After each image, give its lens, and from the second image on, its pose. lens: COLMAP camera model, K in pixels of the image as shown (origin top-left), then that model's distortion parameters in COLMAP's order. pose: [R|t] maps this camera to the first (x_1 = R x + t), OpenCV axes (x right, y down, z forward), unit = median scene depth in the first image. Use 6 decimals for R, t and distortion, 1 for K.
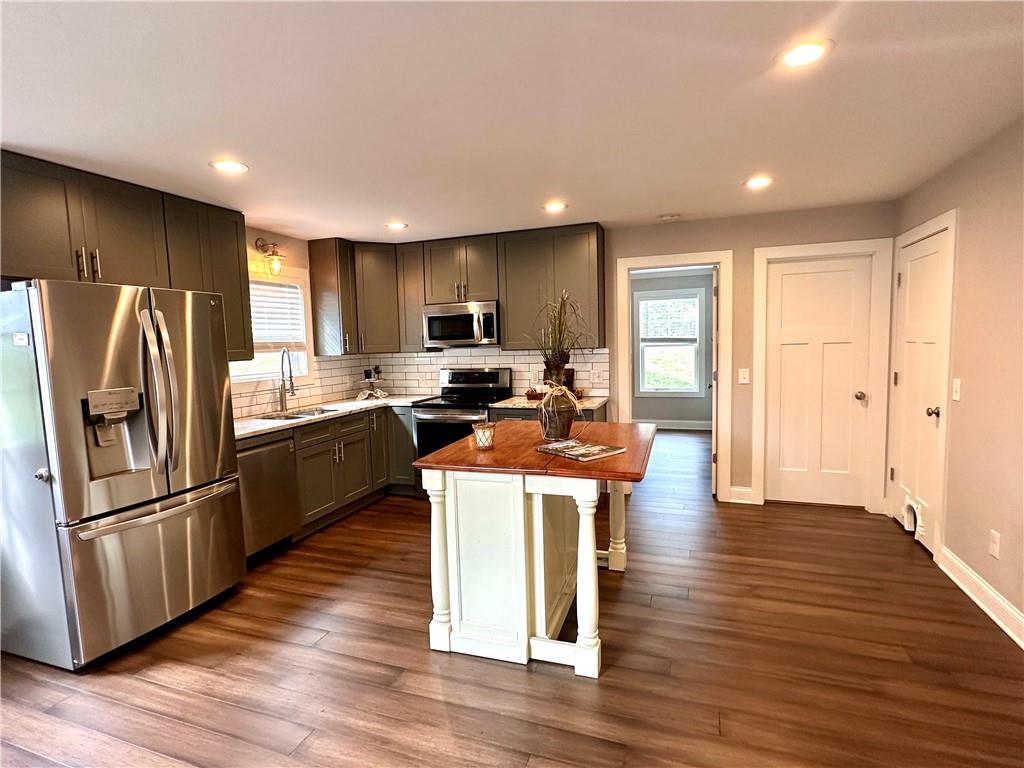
lens RADIAL K [[511.0, 0, 512.0], [0, 511.0, 384.0], [0, 0, 1]] dist [-0.001033, -0.000223]
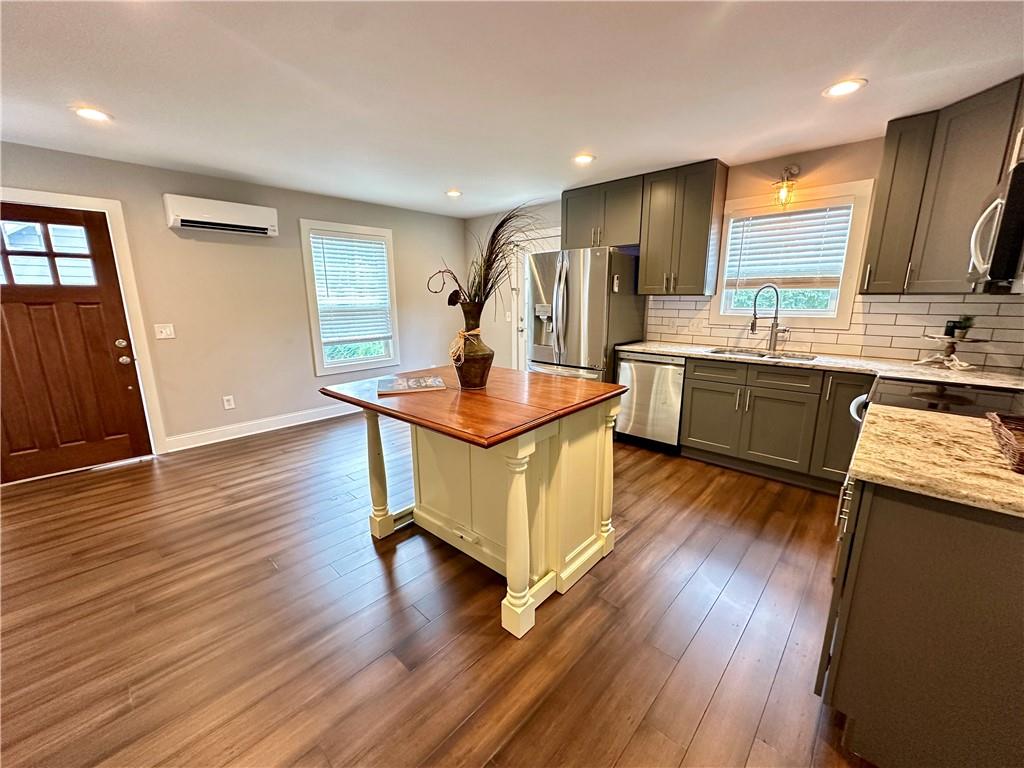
lens RADIAL K [[411.8, 0, 512.0], [0, 411.8, 384.0], [0, 0, 1]] dist [0.001635, 0.000450]
pose [[-0.402239, 0.223315, -0.887882, 0.439266], [-0.060919, 0.961119, 0.269333, -0.063697], [0.913506, 0.162425, -0.372995, 0.803967]]
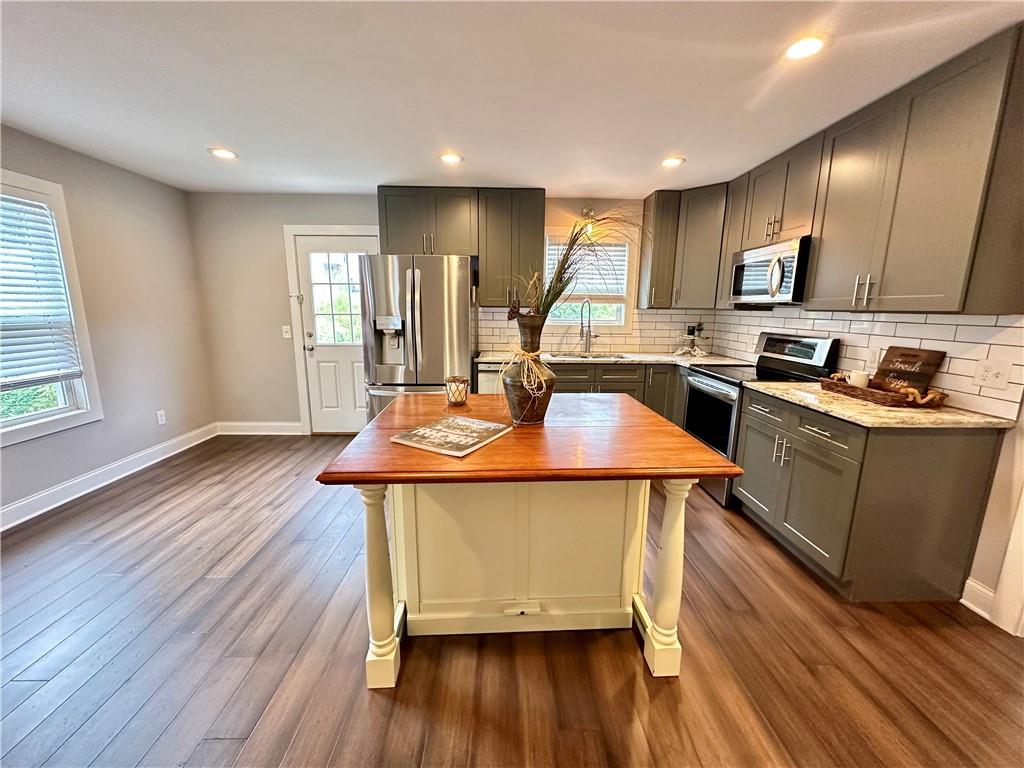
lens RADIAL K [[411.8, 0, 512.0], [0, 411.8, 384.0], [0, 0, 1]] dist [0.001635, 0.000450]
pose [[0.357891, 0.205072, -0.910966, 0.373287], [-0.099429, 0.978409, 0.181191, -0.031603], [0.928454, 0.025730, 0.370554, 0.448277]]
